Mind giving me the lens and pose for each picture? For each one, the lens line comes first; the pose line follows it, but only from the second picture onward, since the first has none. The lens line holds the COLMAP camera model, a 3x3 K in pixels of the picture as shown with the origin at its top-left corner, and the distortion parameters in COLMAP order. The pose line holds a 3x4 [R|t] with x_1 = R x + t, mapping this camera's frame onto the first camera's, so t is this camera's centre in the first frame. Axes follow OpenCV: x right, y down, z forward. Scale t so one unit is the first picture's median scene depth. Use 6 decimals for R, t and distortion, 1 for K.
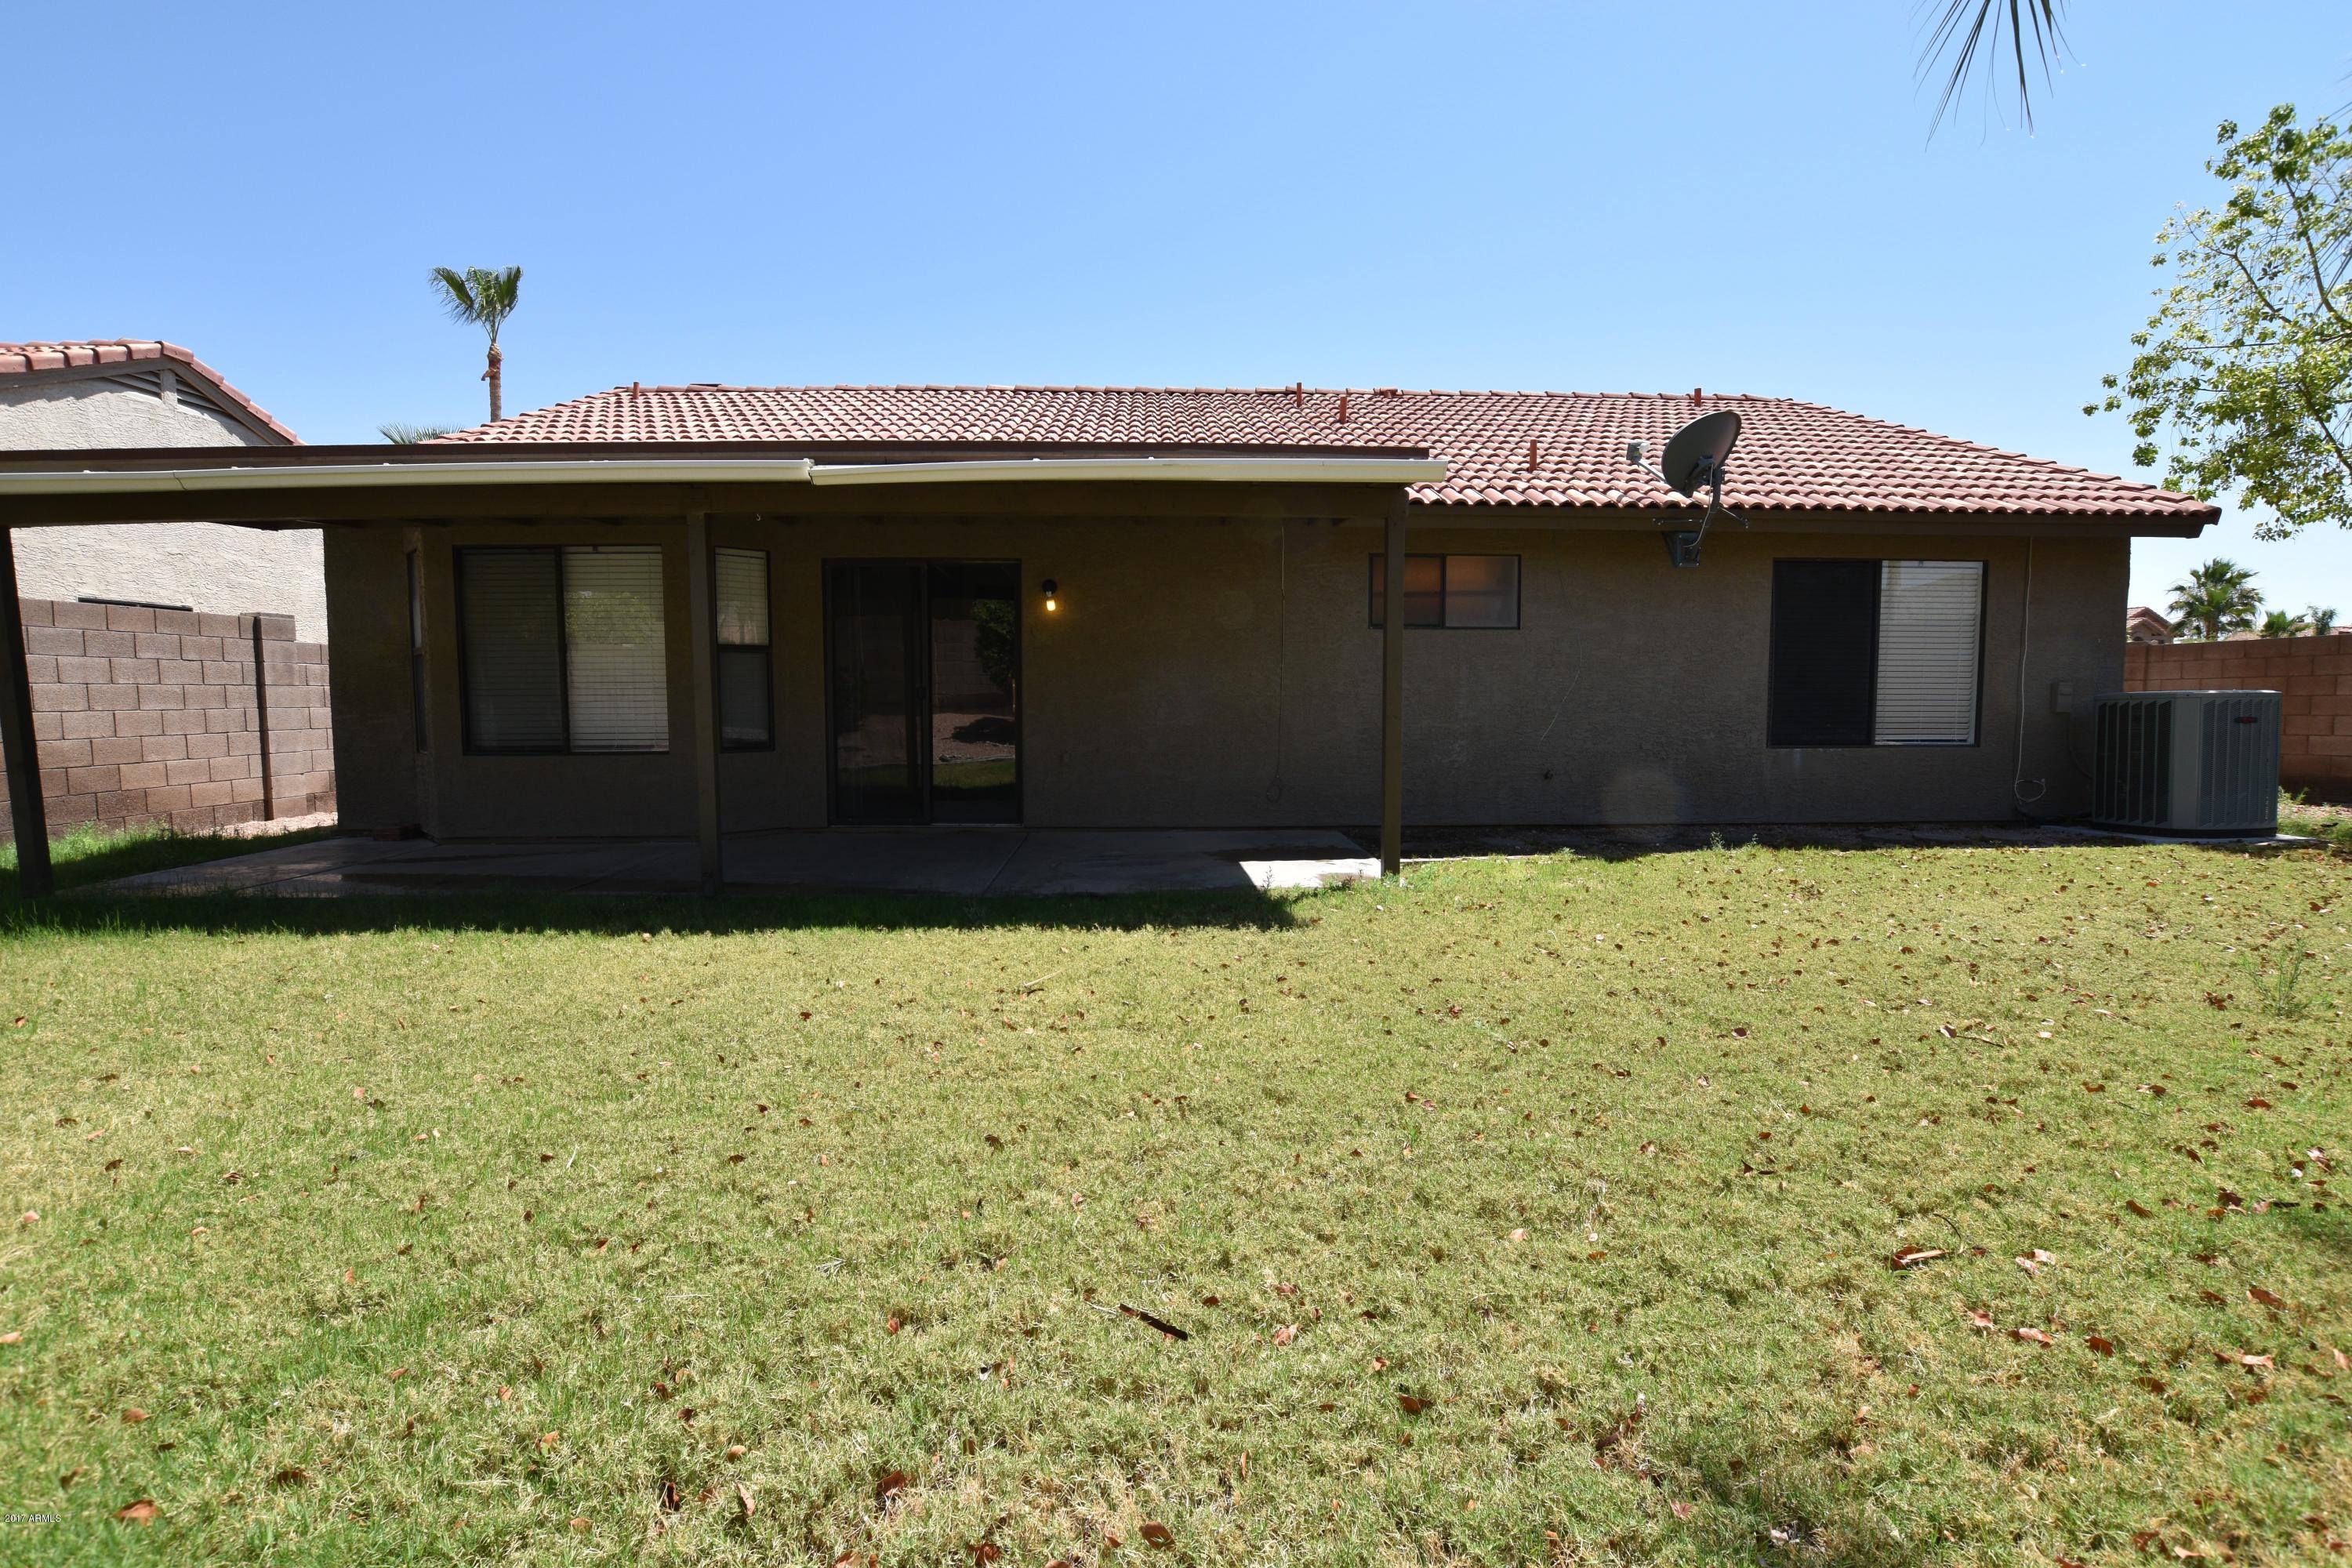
lens RADIAL K [[1050.4, 0, 1170.0], [0, 1050.4, 775.5], [0, 0, 1]] dist [-0.039163, 0.006522]
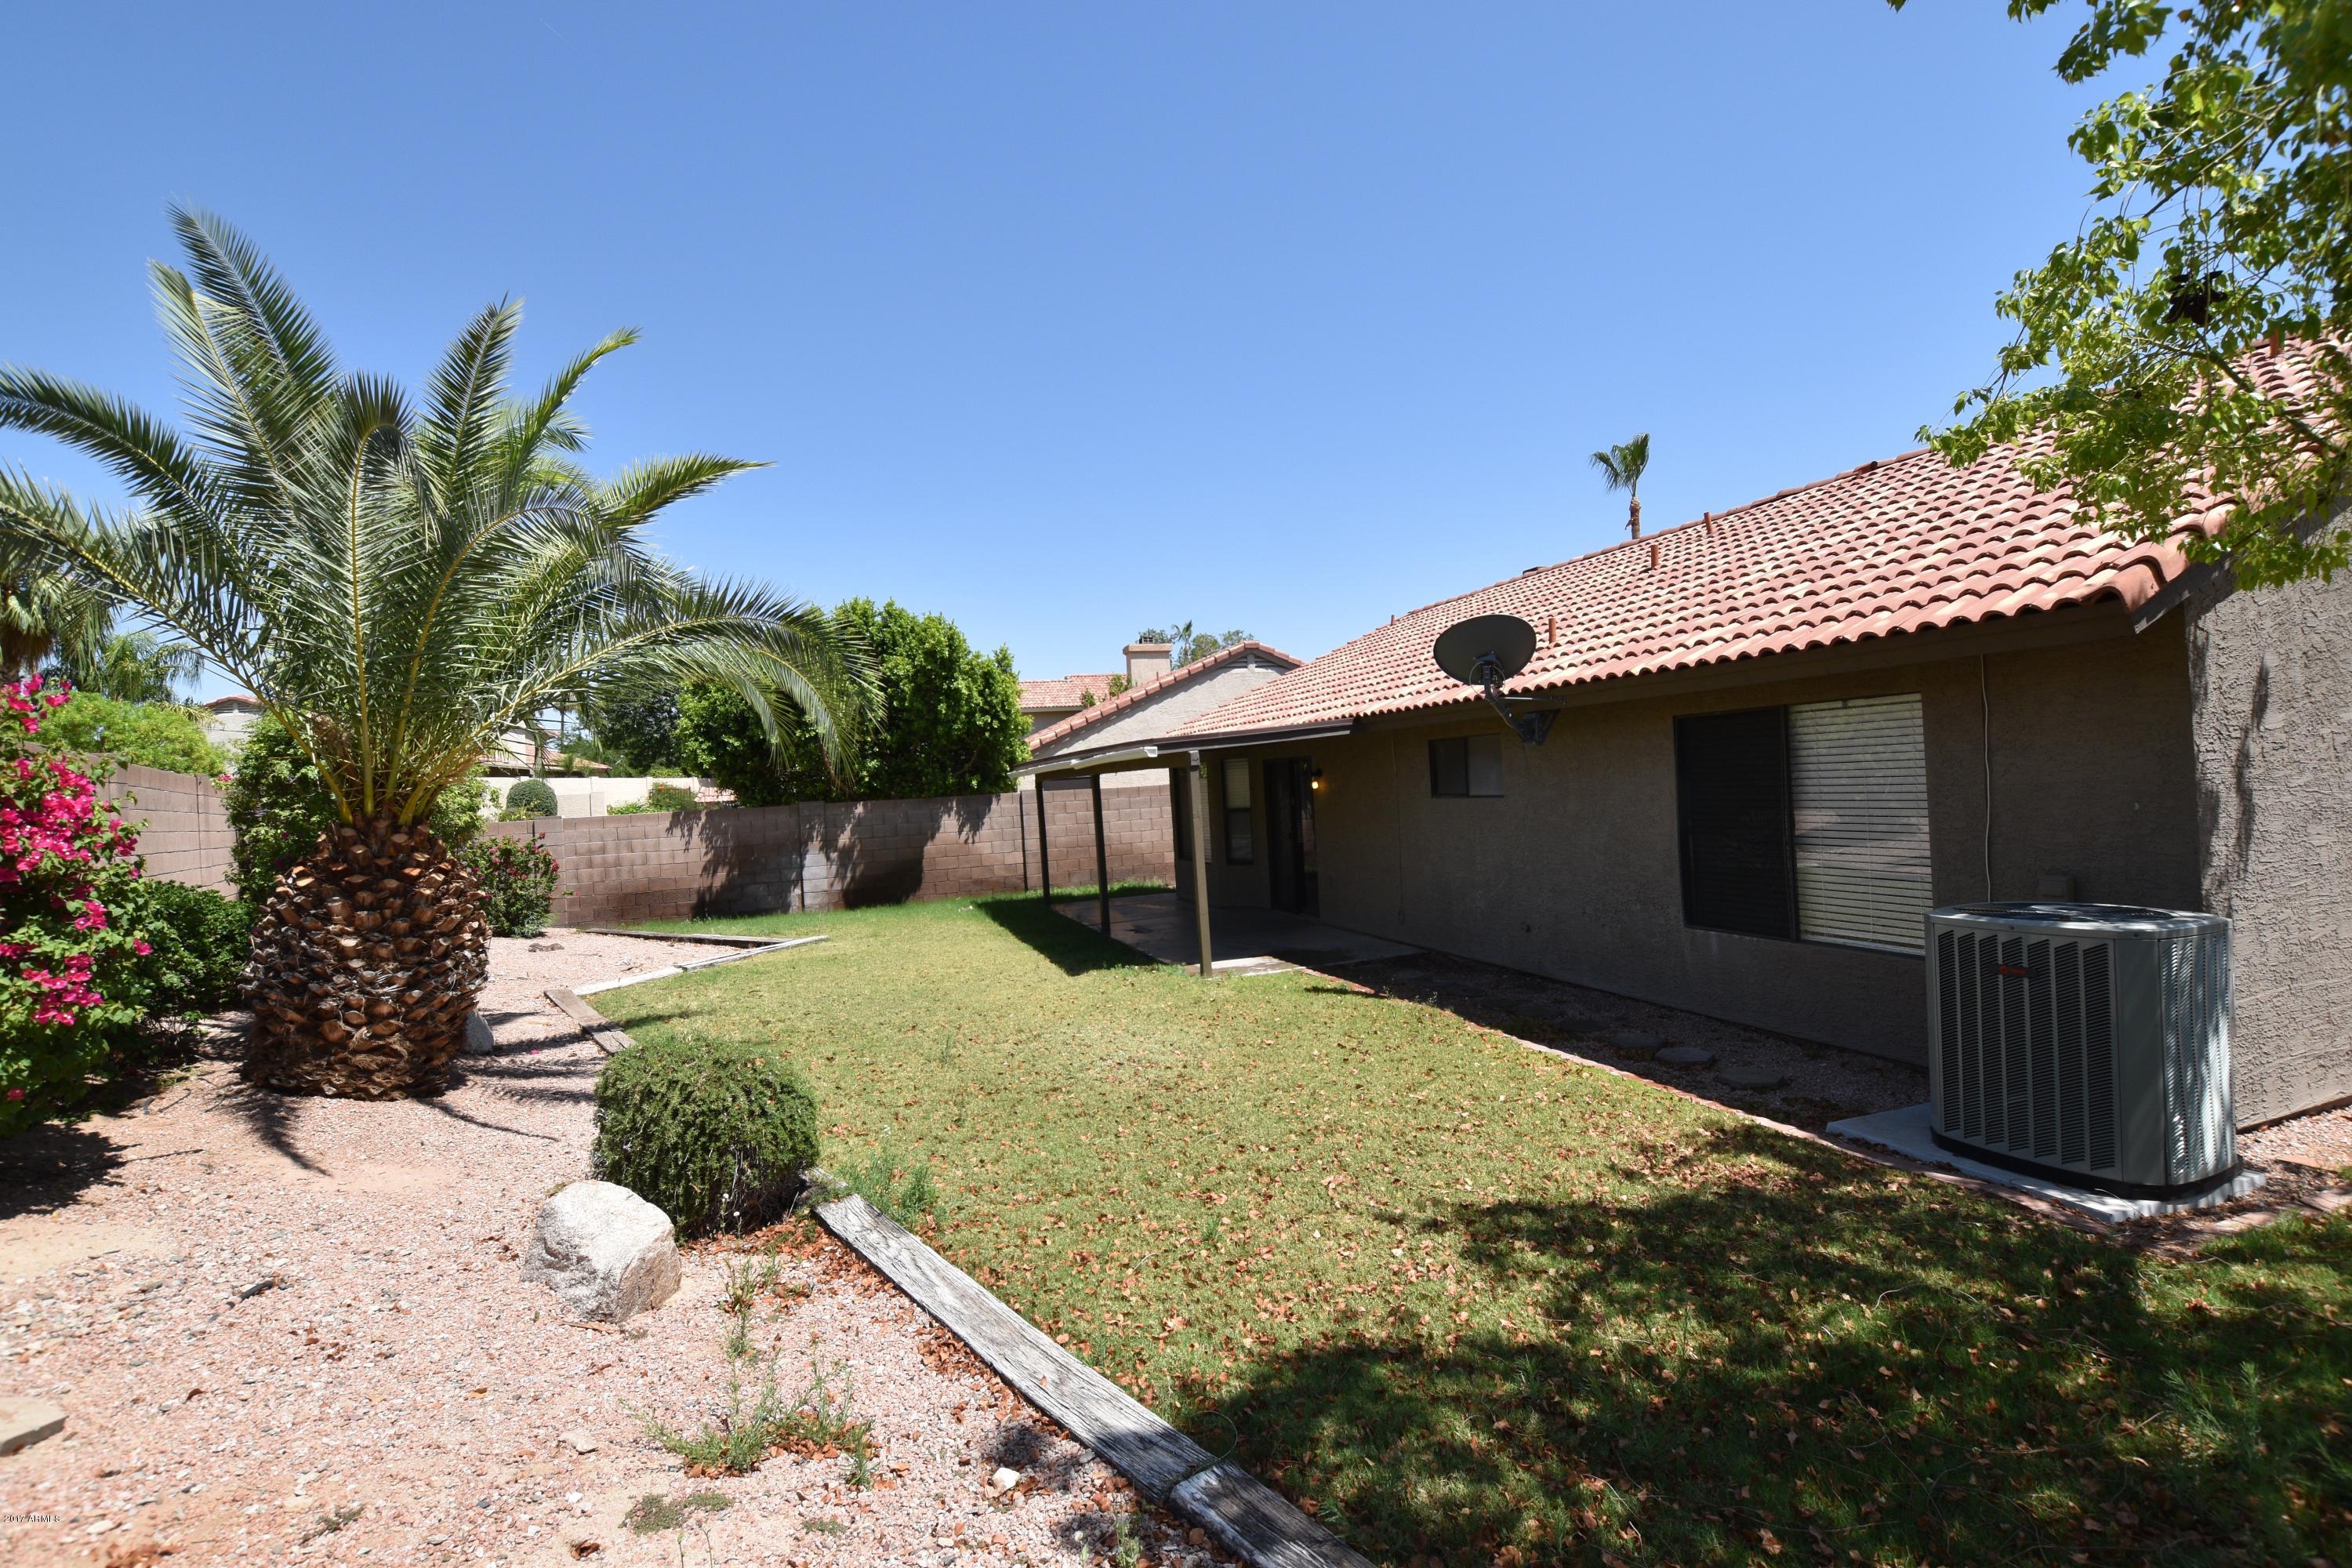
lens RADIAL K [[1050.4, 0, 1188.0], [0, 1050.4, 793.8], [0, 0, 1]] dist [-0.039163, 0.006522]
pose [[0.303935, -0.004734, -0.952681, 1.301974], [-0.012011, 0.999889, -0.008800, -0.128301], [0.952617, 0.014117, 0.303844, 0.319316]]
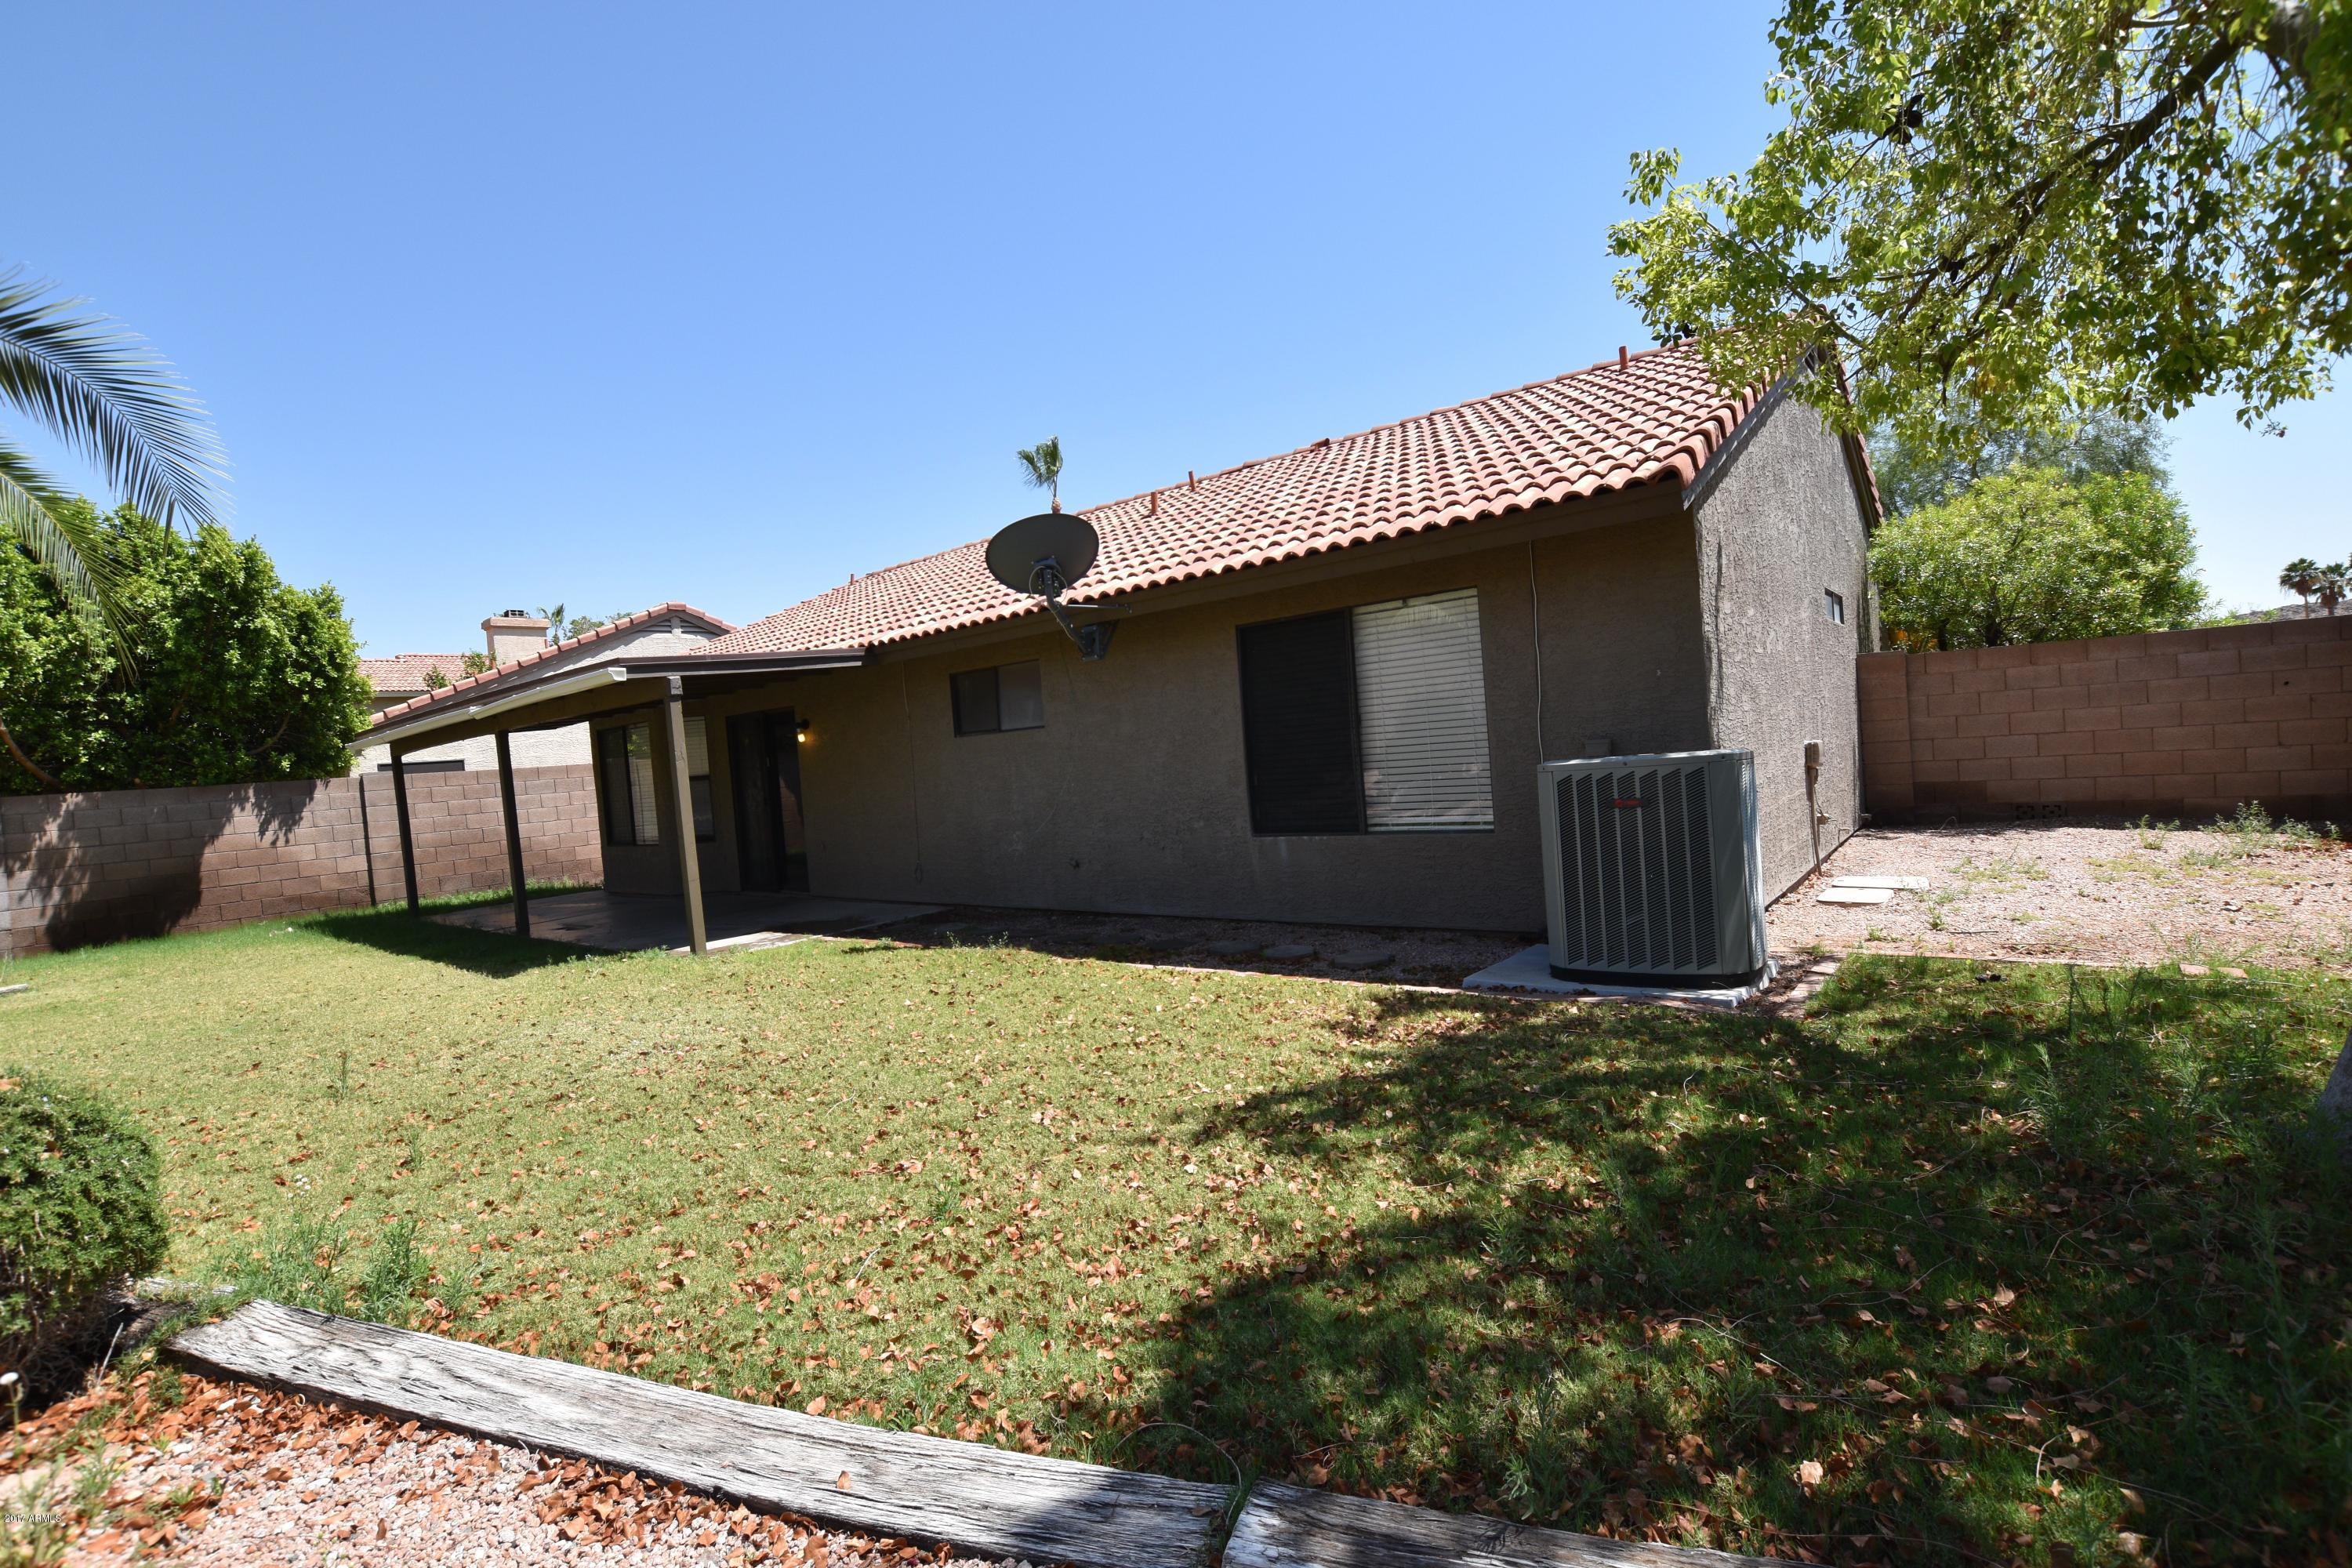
lens RADIAL K [[1050.4, 0, 1195.9], [0, 1050.4, 776.1], [0, 0, 1]] dist [-0.039163, 0.006522]
pose [[0.758264, -0.039534, -0.650748, 1.134579], [0.031923, 0.999214, -0.023507, -0.058734], [0.651166, -0.002949, 0.758929, 0.278242]]
